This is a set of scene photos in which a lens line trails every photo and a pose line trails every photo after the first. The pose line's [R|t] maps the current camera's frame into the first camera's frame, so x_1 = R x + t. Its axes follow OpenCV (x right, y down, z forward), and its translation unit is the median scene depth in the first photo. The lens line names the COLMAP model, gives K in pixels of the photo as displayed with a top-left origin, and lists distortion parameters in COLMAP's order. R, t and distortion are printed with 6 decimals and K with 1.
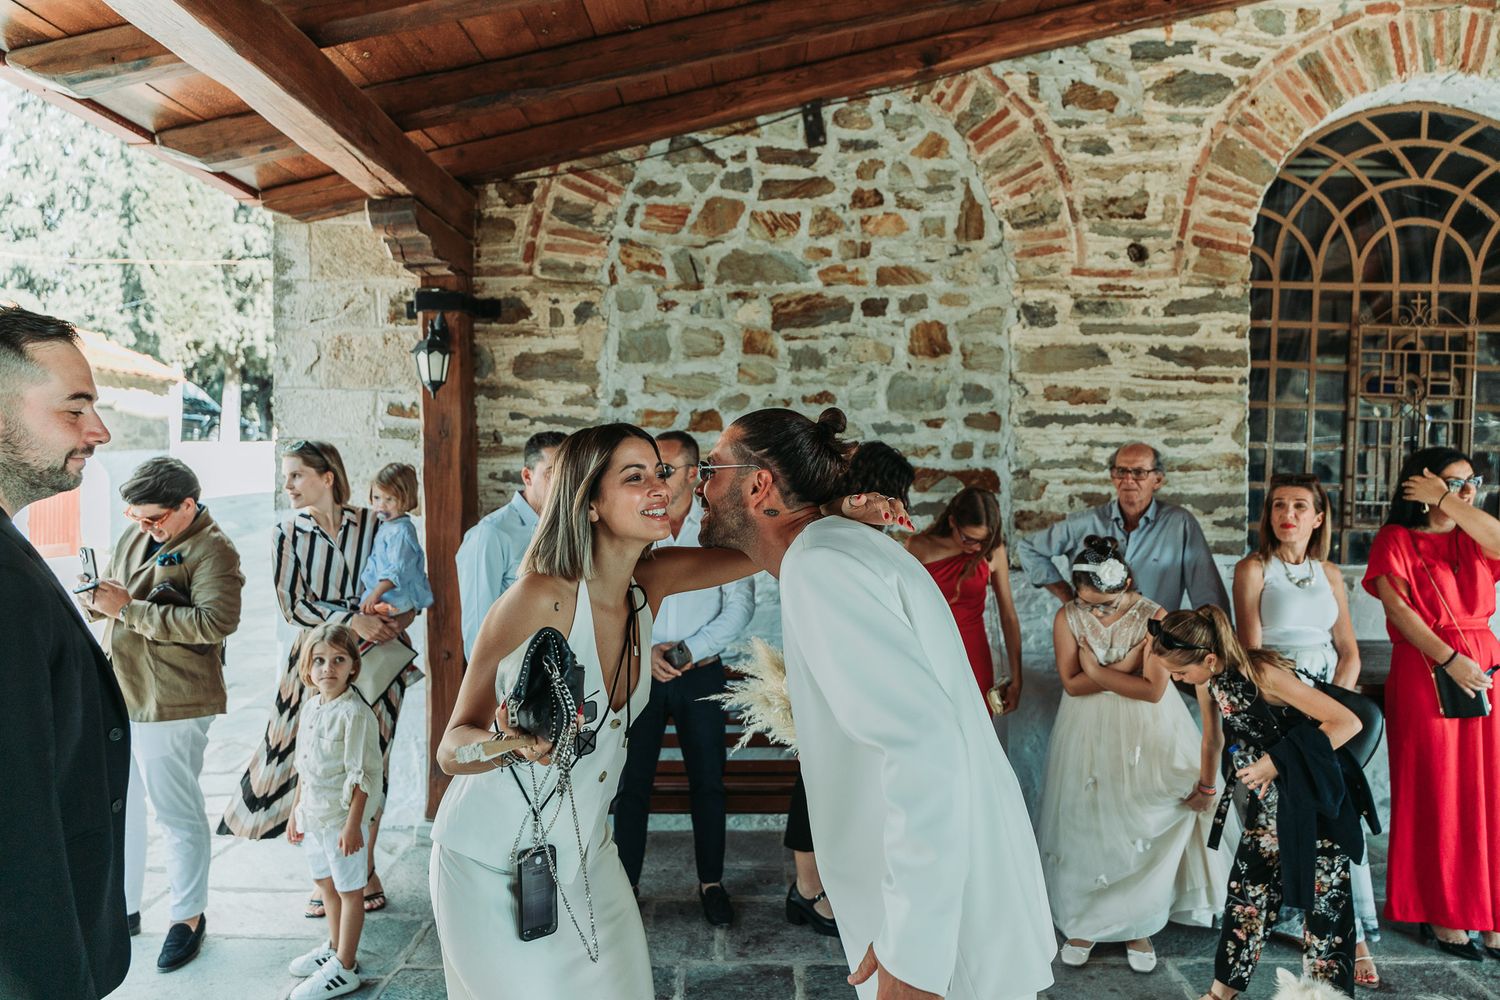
lens RADIAL K [[979.3, 0, 752.5], [0, 979.3, 503.9], [0, 0, 1]] dist [-0.004116, 0.003034]
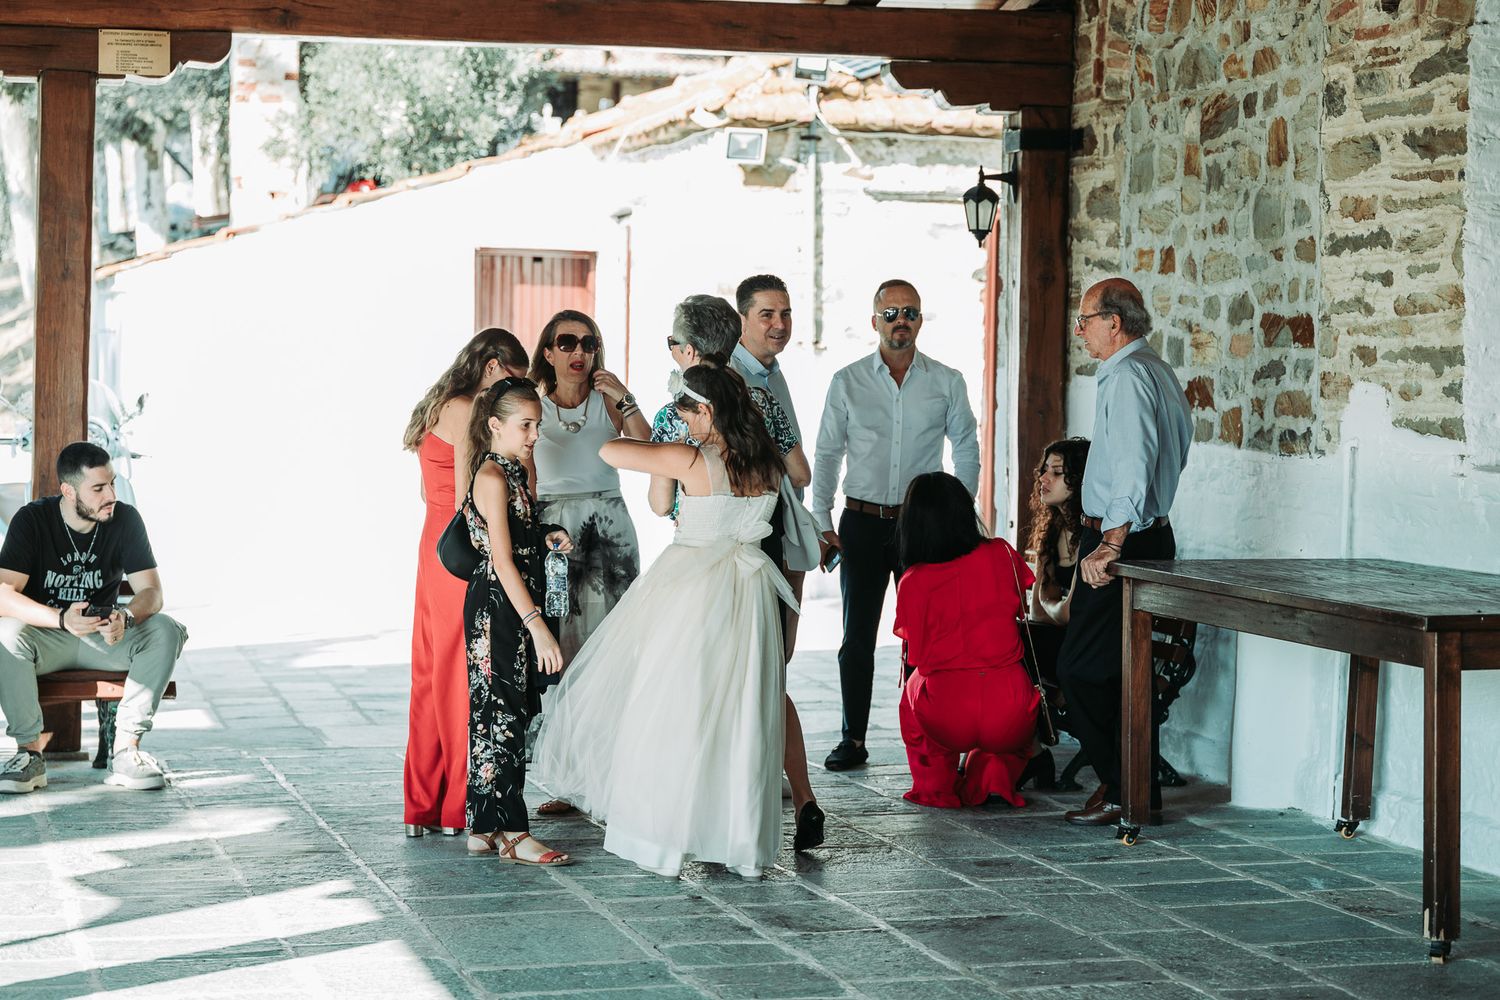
lens RADIAL K [[3404.7, 0, 750.0], [0, 3404.7, 499.7], [0, 0, 1]] dist [0.018139, 0.000000]
pose [[0.253772, 0.035815, -0.966601, 2.601319], [-0.042208, 0.998772, 0.025926, 0.053558], [0.966343, 0.034219, 0.254972, -0.042214]]
